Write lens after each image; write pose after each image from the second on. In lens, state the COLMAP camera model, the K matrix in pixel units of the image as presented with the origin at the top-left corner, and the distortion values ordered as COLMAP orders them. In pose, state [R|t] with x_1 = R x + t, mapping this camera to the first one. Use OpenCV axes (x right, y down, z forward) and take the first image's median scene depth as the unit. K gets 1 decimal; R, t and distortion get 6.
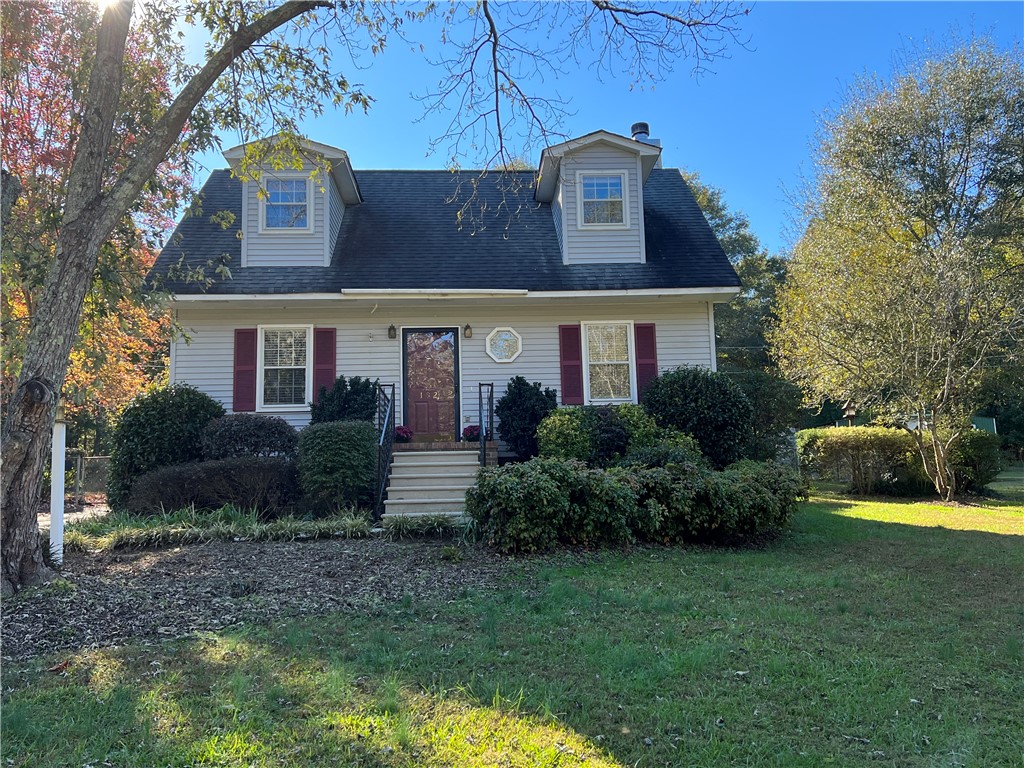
lens RADIAL K [[925.2, 0, 512.0], [0, 925.2, 384.0], [0, 0, 1]] dist [0.006038, 0.000566]
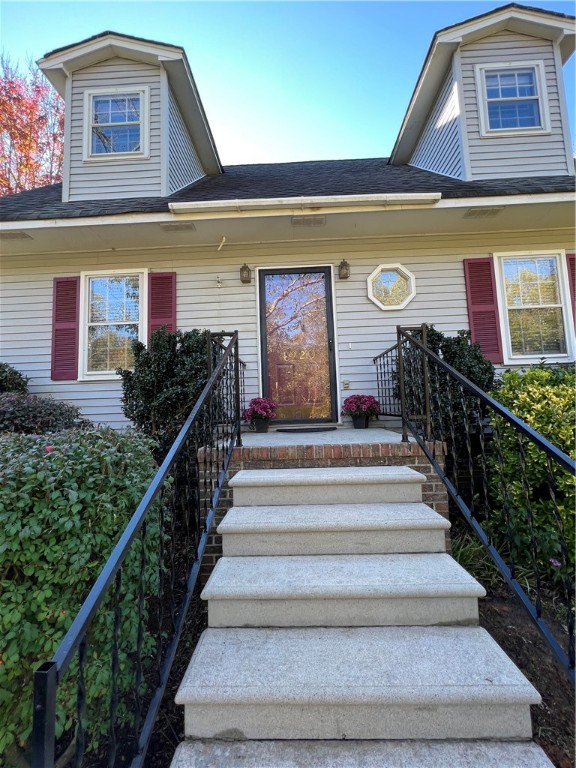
lens RADIAL K [[327.4, 0, 288.0], [0, 327.4, 384.0], [0, 0, 1]] dist [0.000111, -0.000137]
pose [[0.996429, -0.012815, -0.083455, -0.072134], [0.019553, 0.996568, 0.080435, 0.013999], [0.082137, -0.081779, 0.993260, 0.720544]]
